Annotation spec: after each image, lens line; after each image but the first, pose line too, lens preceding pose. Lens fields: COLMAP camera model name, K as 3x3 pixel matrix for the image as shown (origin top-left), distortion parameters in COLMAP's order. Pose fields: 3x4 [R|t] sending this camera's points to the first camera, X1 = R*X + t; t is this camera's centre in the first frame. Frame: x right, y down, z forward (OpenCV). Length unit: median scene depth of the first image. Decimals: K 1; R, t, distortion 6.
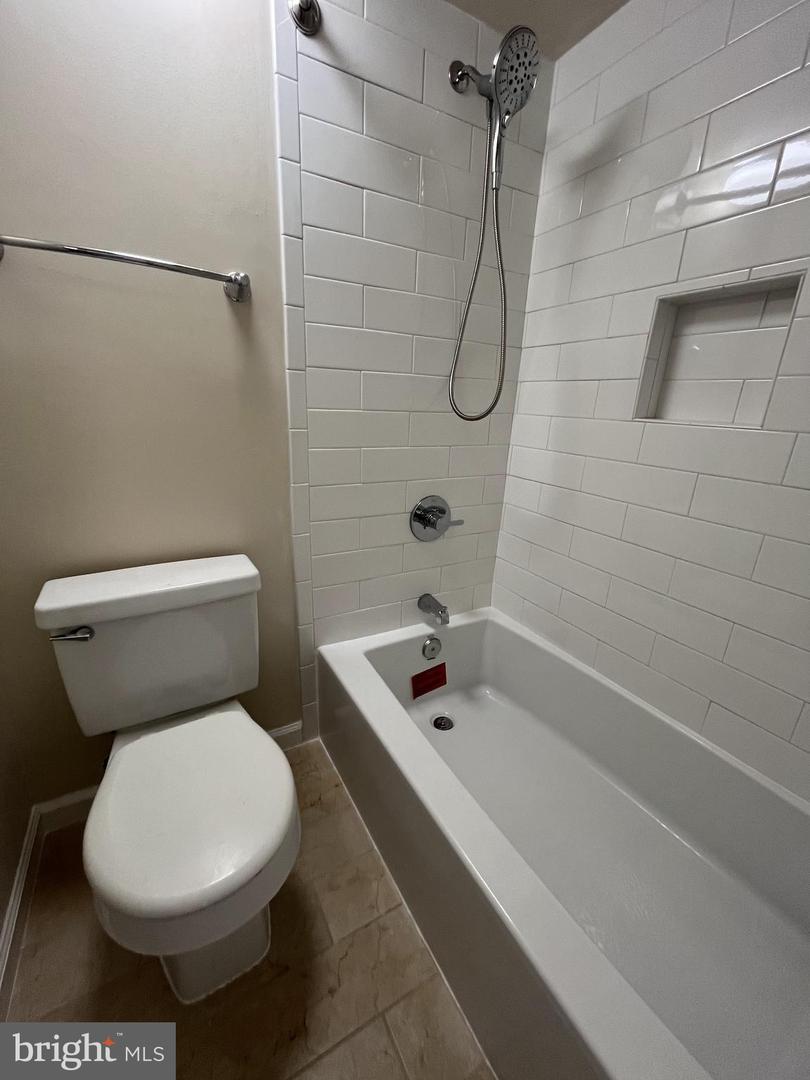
lens RADIAL K [[438.4, 0, 404.4], [0, 438.4, 543.8], [0, 0, 1]] dist [-0.002615, -0.000138]
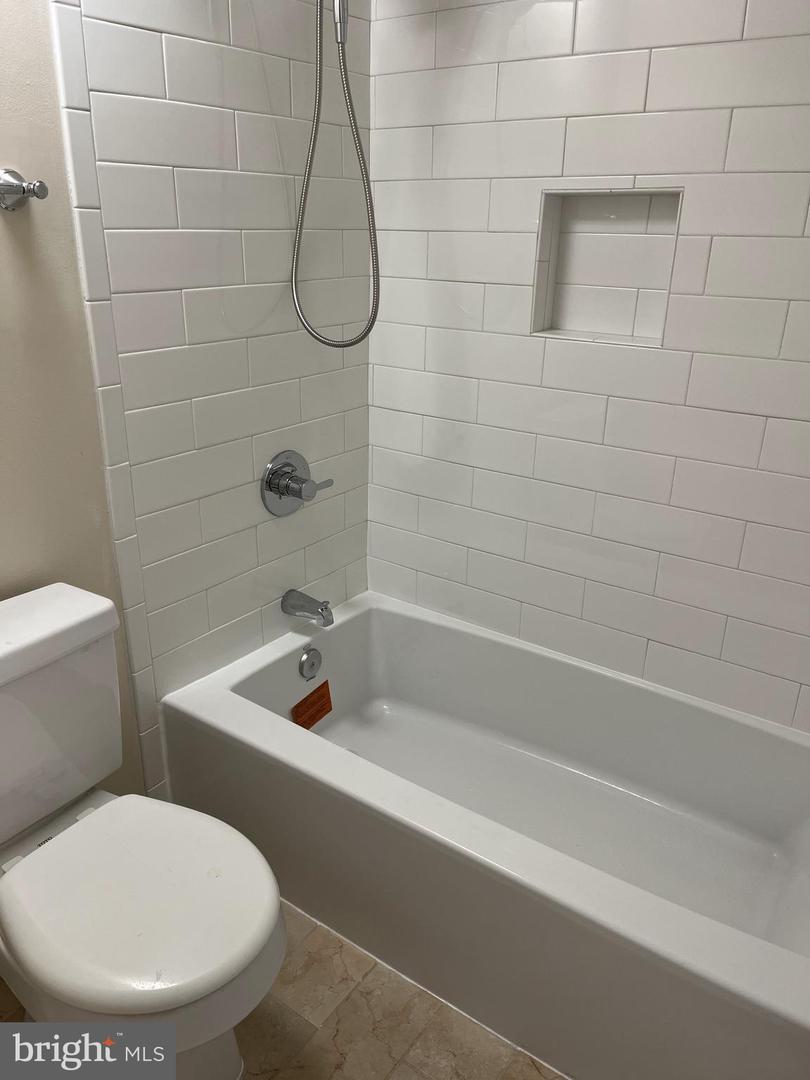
lens RADIAL K [[818.7, 0, 399.2], [0, 818.7, 548.1], [0, 0, 1]] dist [0.068368, -0.085950]
pose [[0.911353, -0.176851, 0.371699, -0.368983], [0.148768, 0.983475, 0.103172, -0.083835], [-0.383802, -0.038729, 0.922603, -0.374295]]
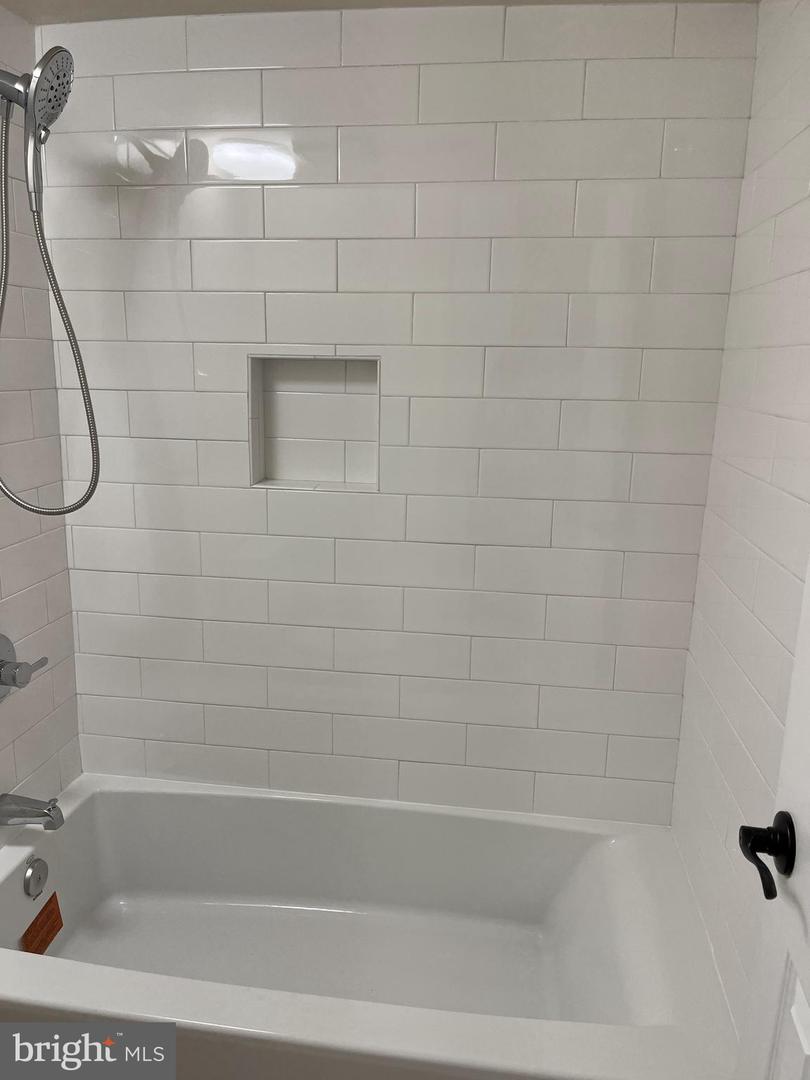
lens RADIAL K [[818.7, 0, 394.9], [0, 818.7, 544.7], [0, 0, 1]] dist [0.068368, -0.085950]
pose [[0.619544, -0.202918, 0.758280, -0.555788], [0.253253, 0.966023, 0.051594, -0.187983], [-0.742986, 0.160072, 0.649884, -0.239328]]
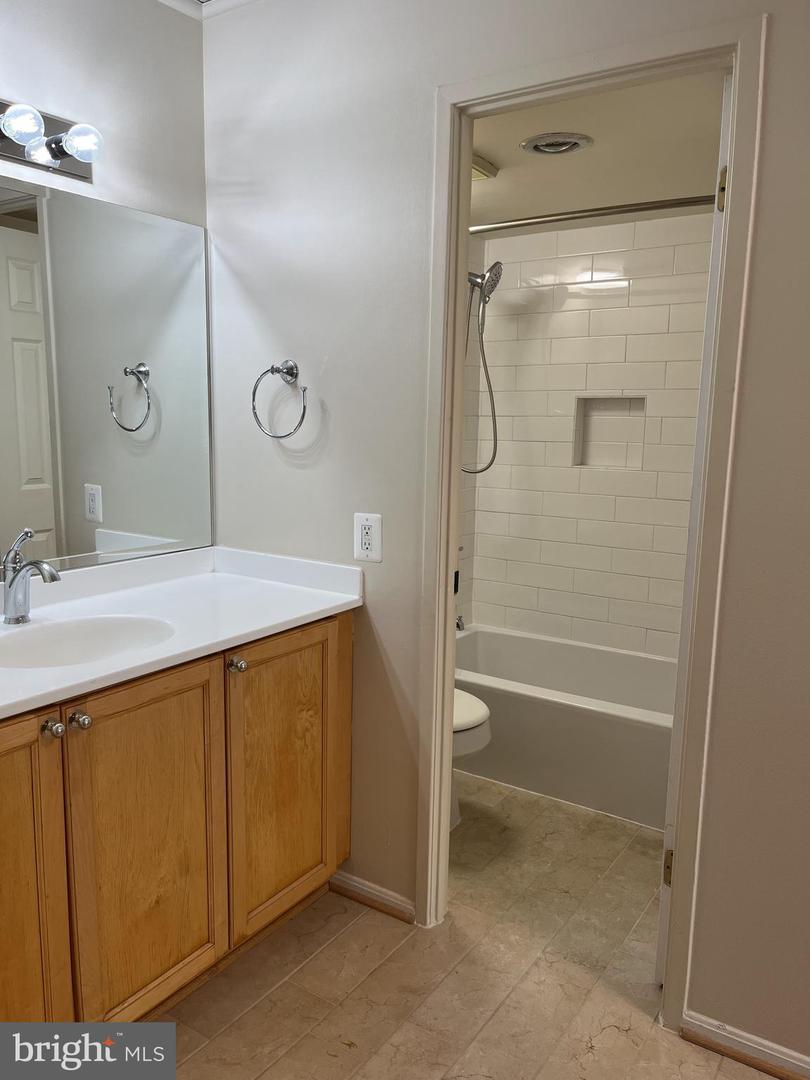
lens RADIAL K [[818.7, 0, 396.1], [0, 818.7, 546.1], [0, 0, 1]] dist [0.068368, -0.085950]
pose [[0.899597, -0.103612, 0.424252, -1.368196], [0.161344, 0.981572, -0.102396, 0.203969], [-0.405824, 0.160566, 0.899736, -1.396799]]
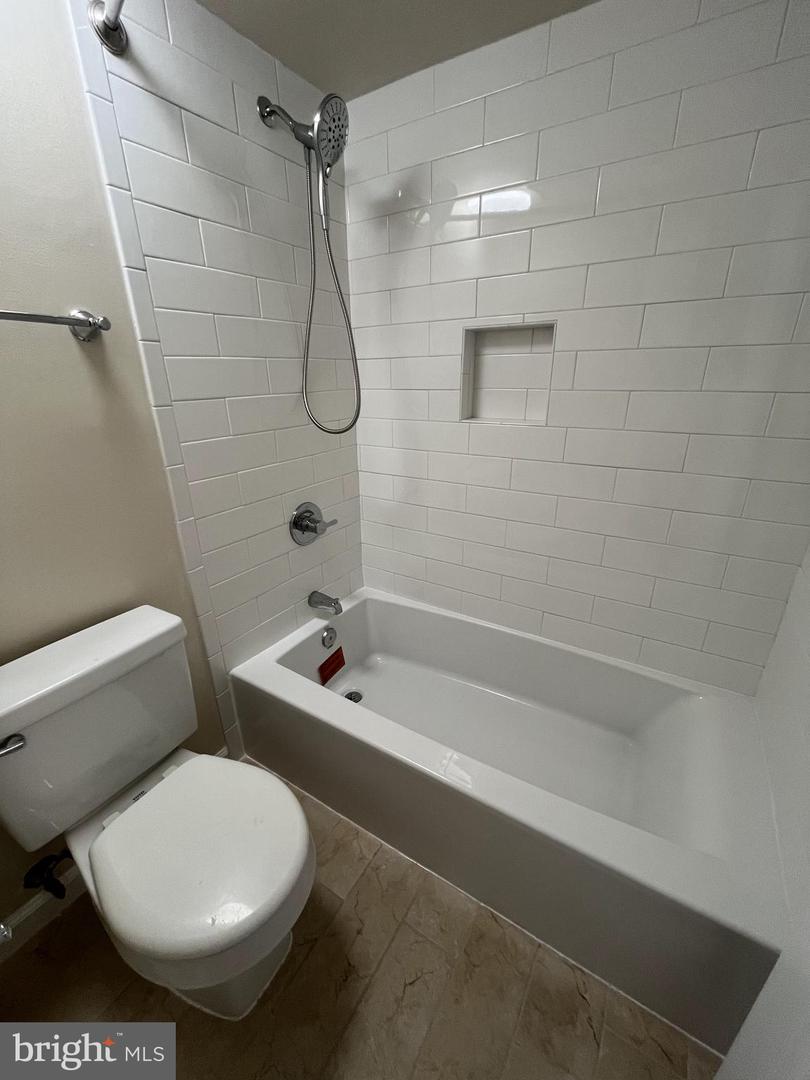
lens RADIAL K [[438.4, 0, 405.2], [0, 438.4, 544.5], [0, 0, 1]] dist [-0.002615, -0.000138]
pose [[0.879637, -0.221940, 0.420692, -0.252247], [0.194180, 0.974965, 0.108337, -0.101468], [-0.434204, -0.013607, 0.900712, -0.104621]]
